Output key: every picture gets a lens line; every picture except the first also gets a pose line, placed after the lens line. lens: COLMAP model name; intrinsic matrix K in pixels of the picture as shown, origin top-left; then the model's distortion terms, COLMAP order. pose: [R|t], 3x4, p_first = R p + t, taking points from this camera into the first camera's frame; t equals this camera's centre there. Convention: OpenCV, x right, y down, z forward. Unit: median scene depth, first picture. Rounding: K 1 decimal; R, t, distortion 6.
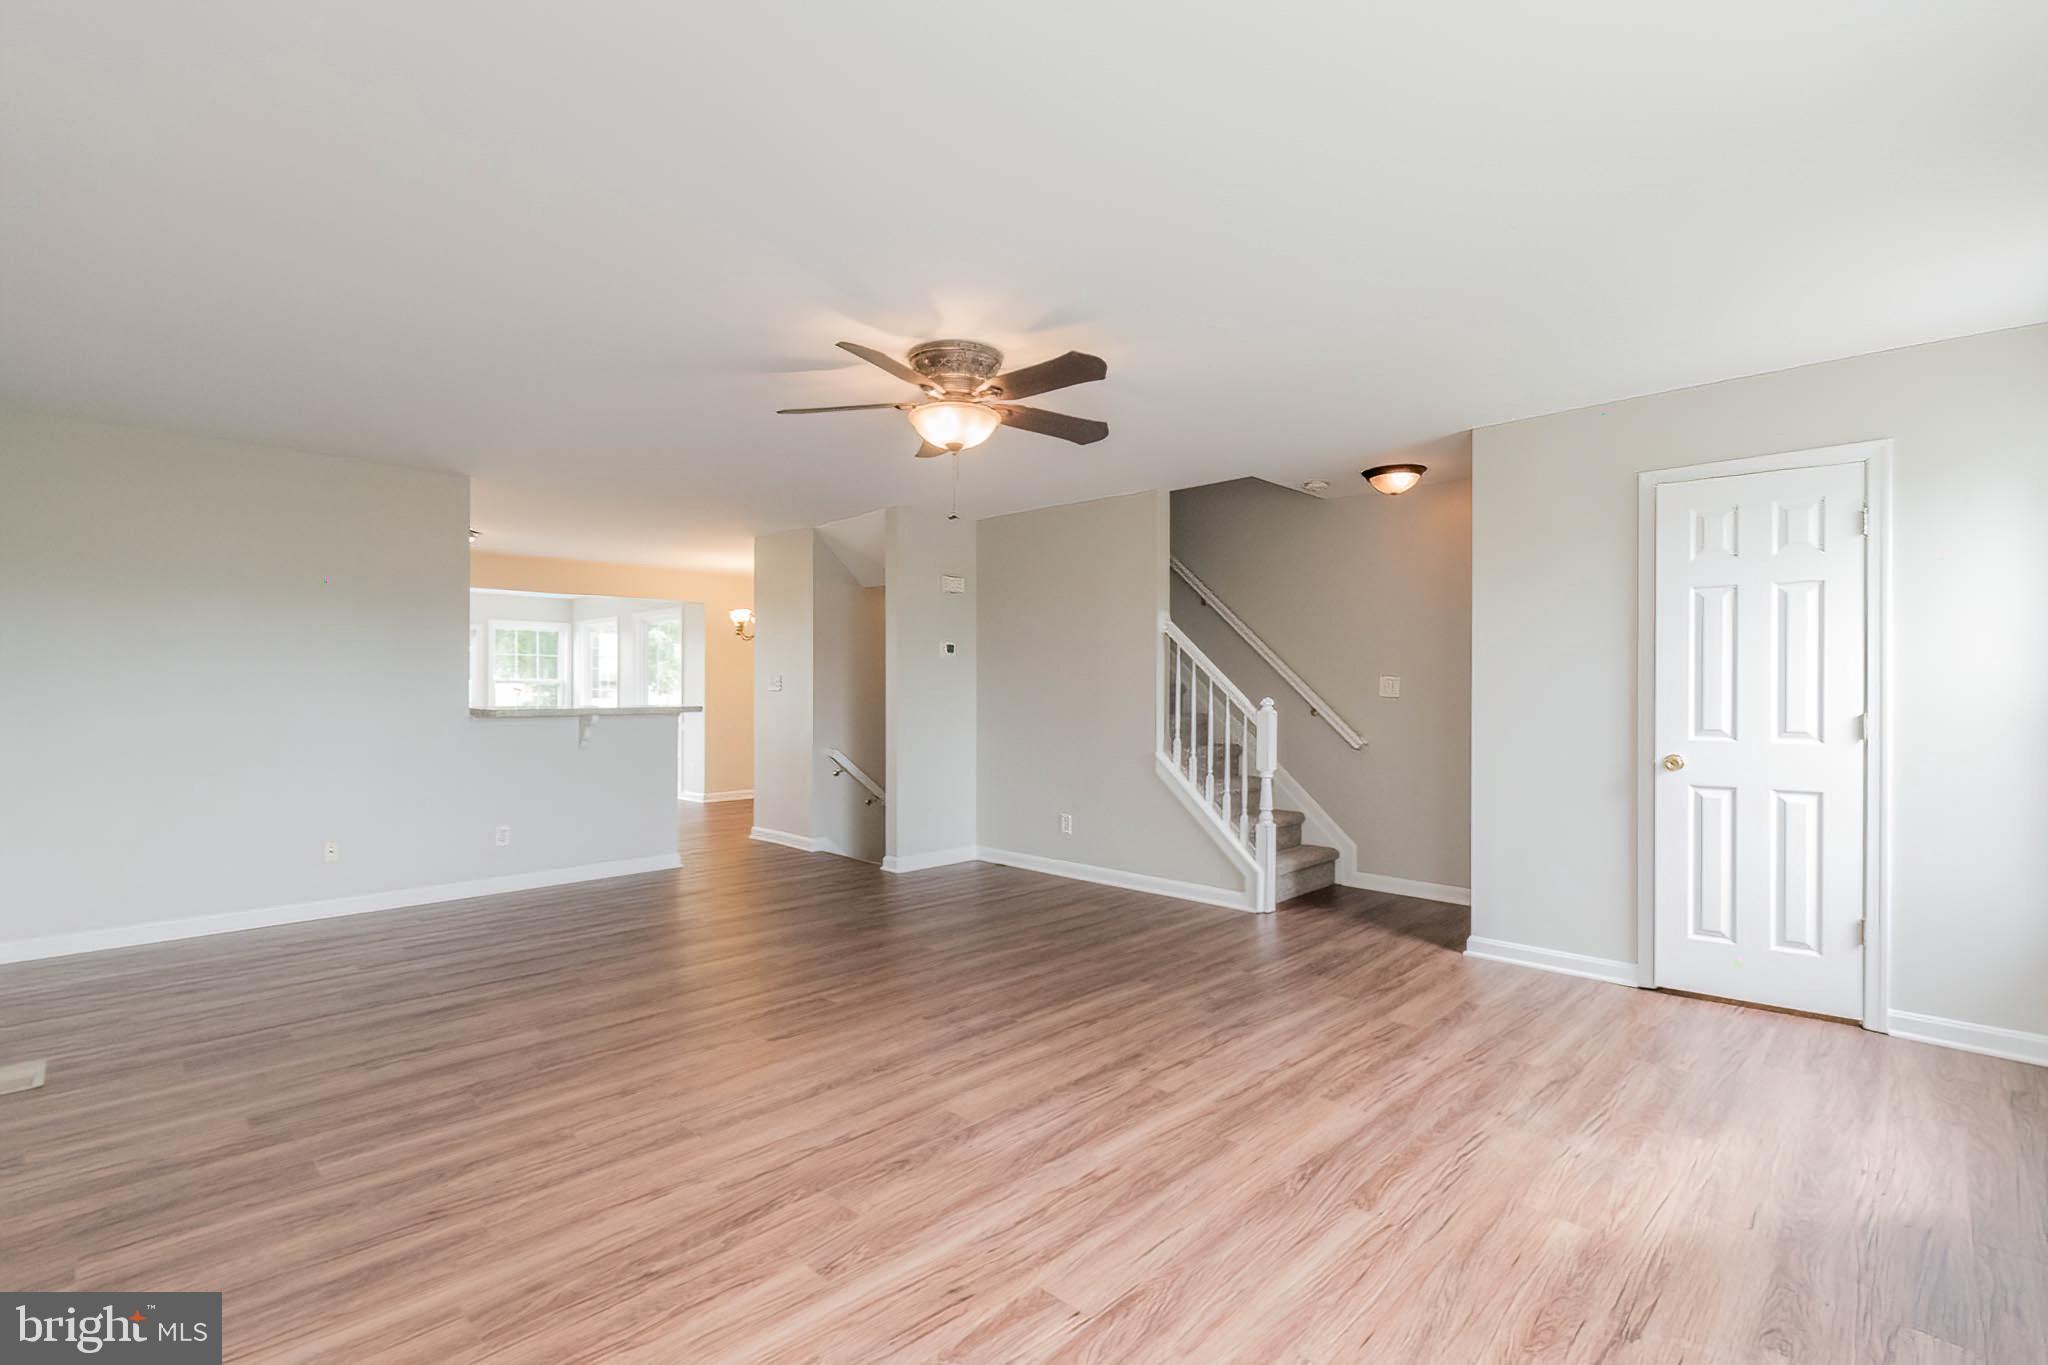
lens RADIAL K [[929.8, 0, 1013.3], [0, 929.8, 692.9], [0, 0, 1]] dist [0.004475, 0.000445]
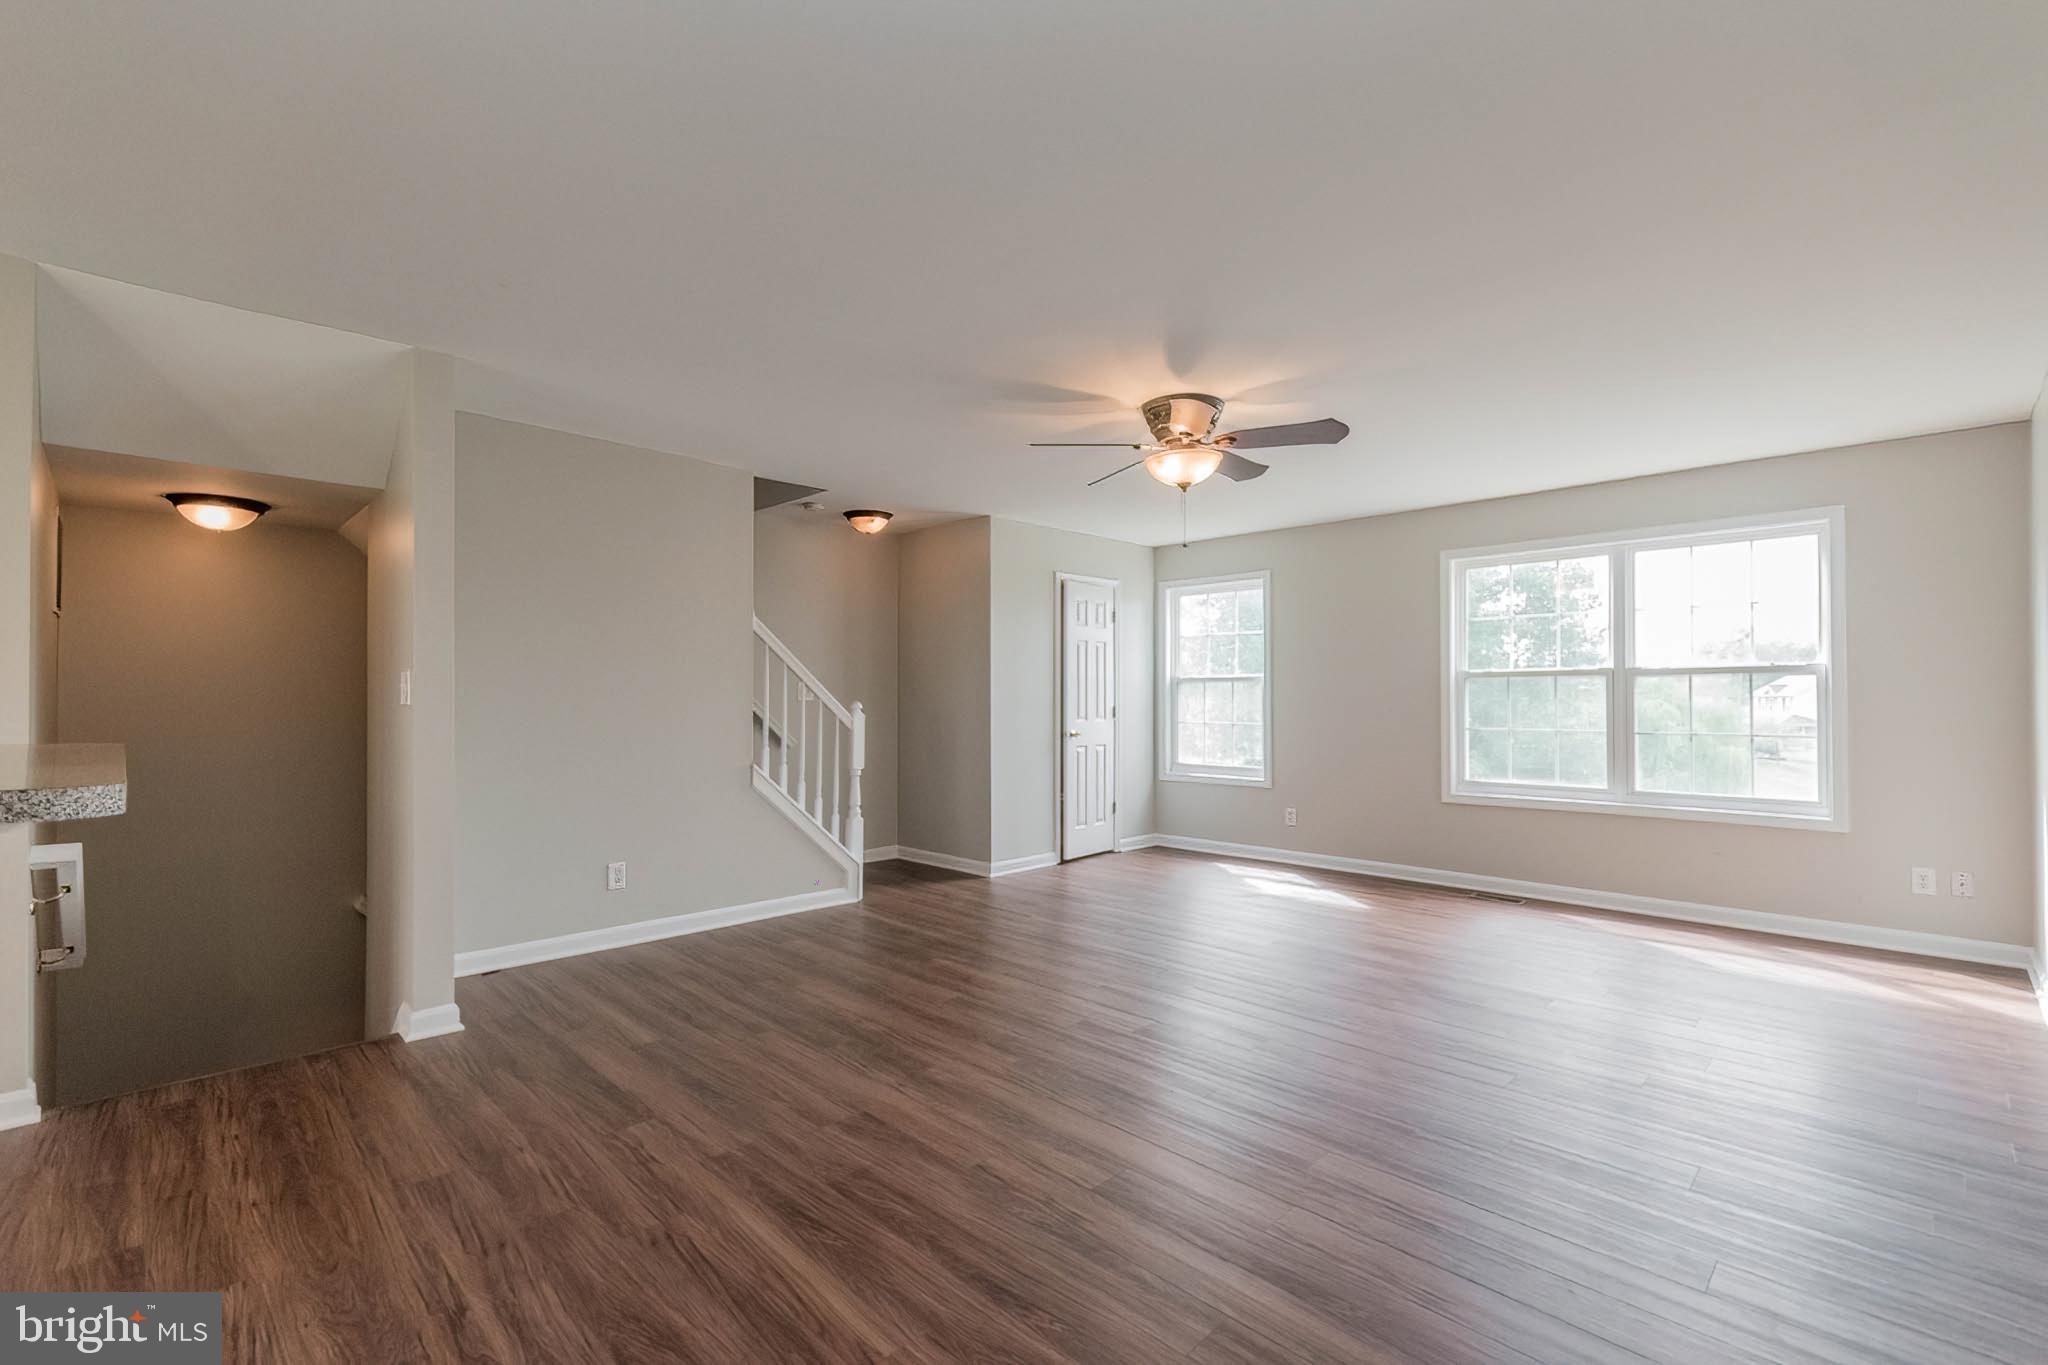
lens RADIAL K [[902.6, 0, 1031.1], [0, 902.6, 689.7], [0, 0, 1]] dist [0.001551, -0.000626]
pose [[0.024438, 0.004143, 0.999693, -0.788199], [0.006588, 0.999969, -0.004305, -0.003991], [-0.999680, 0.006691, 0.024410, 0.769432]]
